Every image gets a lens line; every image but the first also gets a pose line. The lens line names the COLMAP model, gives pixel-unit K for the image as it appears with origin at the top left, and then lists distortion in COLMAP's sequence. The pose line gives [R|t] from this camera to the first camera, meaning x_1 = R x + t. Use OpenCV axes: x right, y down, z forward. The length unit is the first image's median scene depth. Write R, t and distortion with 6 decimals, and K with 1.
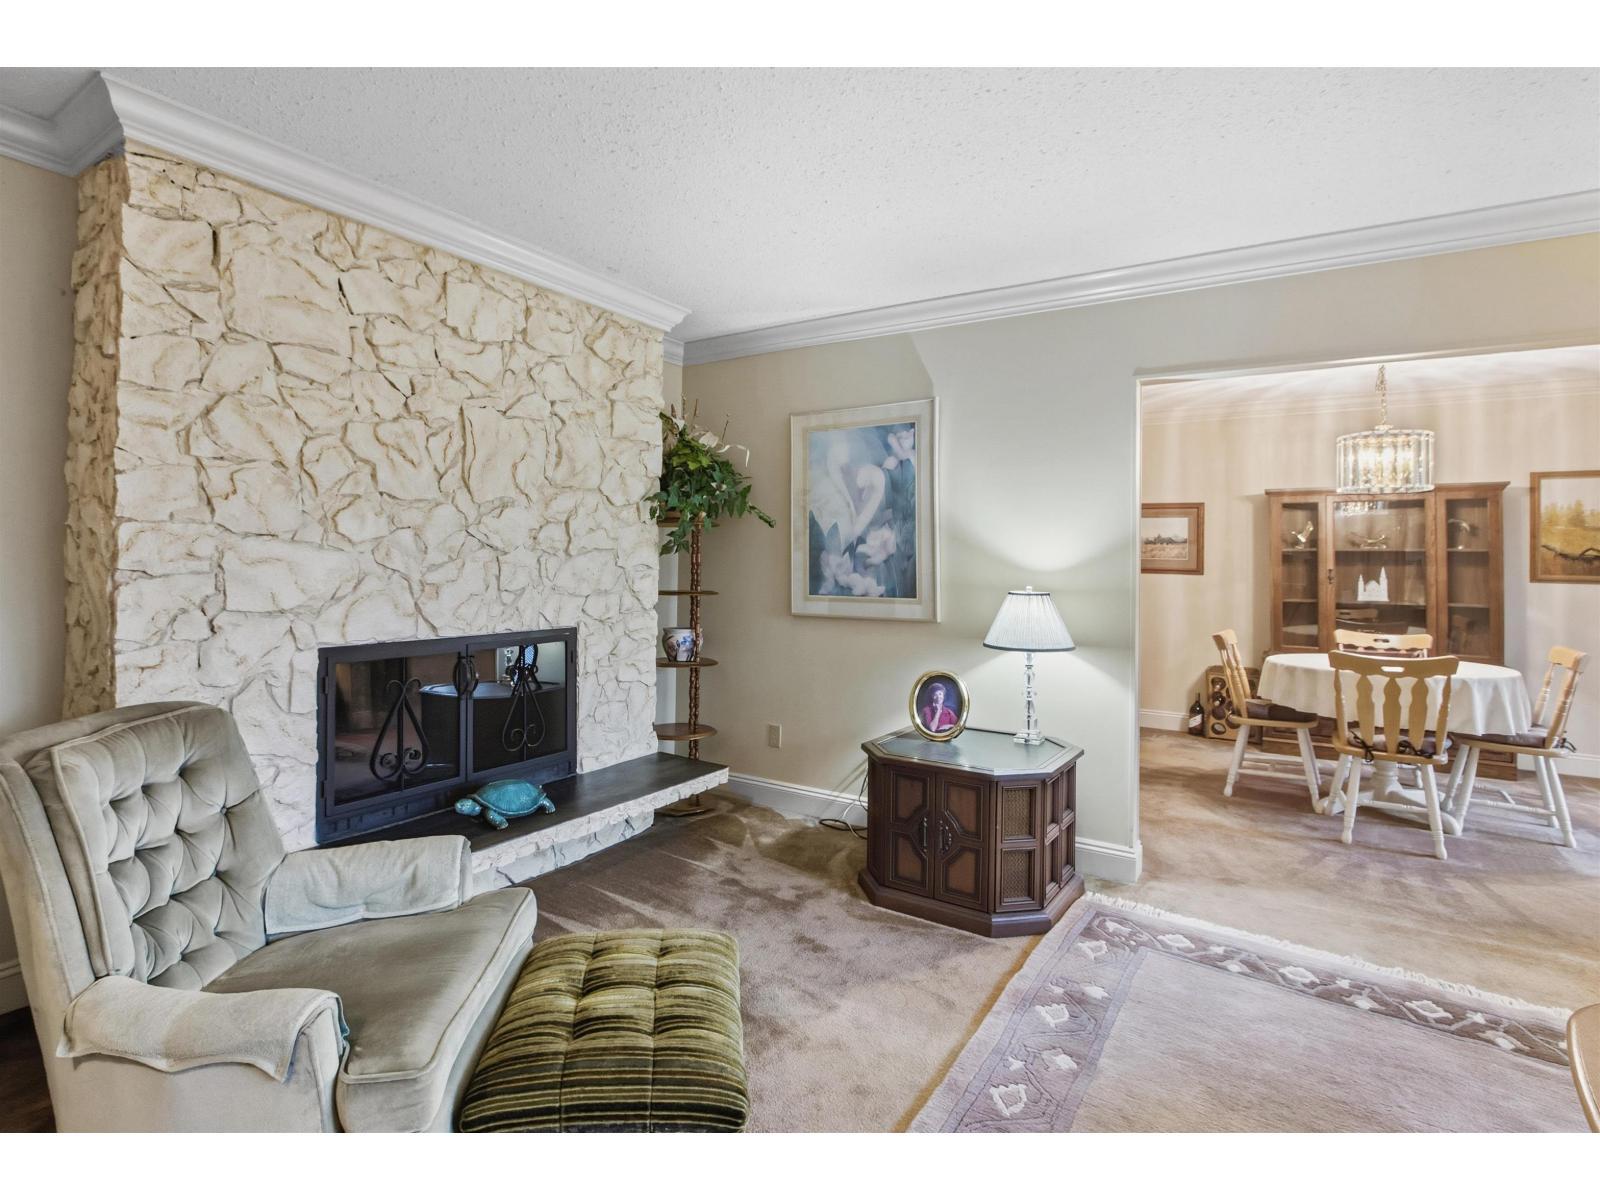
lens RADIAL K [[750.2, 0, 839.9], [0, 750.2, 550.5], [0, 0, 1]] dist [-0.018169, 0.004215]
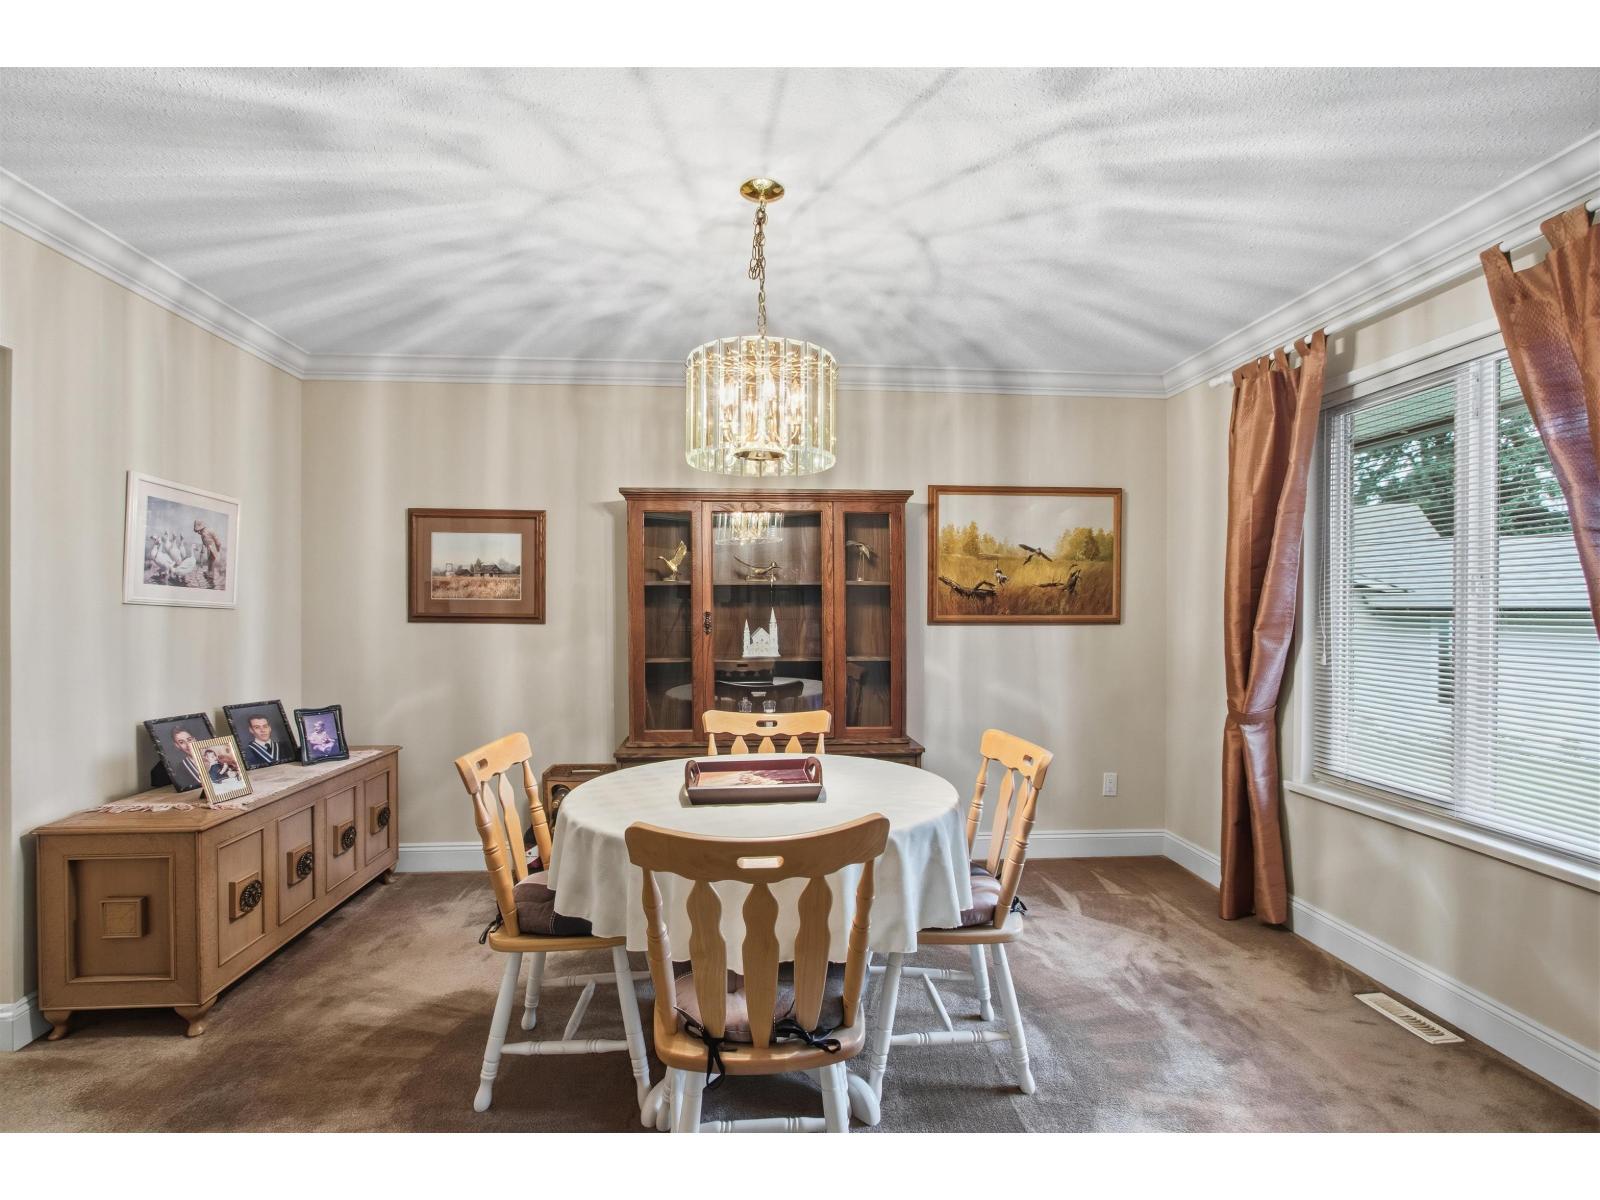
lens RADIAL K [[750.2, 0, 803.3], [0, 750.2, 590.2], [0, 0, 1]] dist [-0.018169, 0.004215]
pose [[0.799076, 0.002063, 0.601227, 0.349852], [0.003026, 0.999968, -0.007452, 0.011602], [-0.601223, 0.007774, 0.799044, 0.446420]]
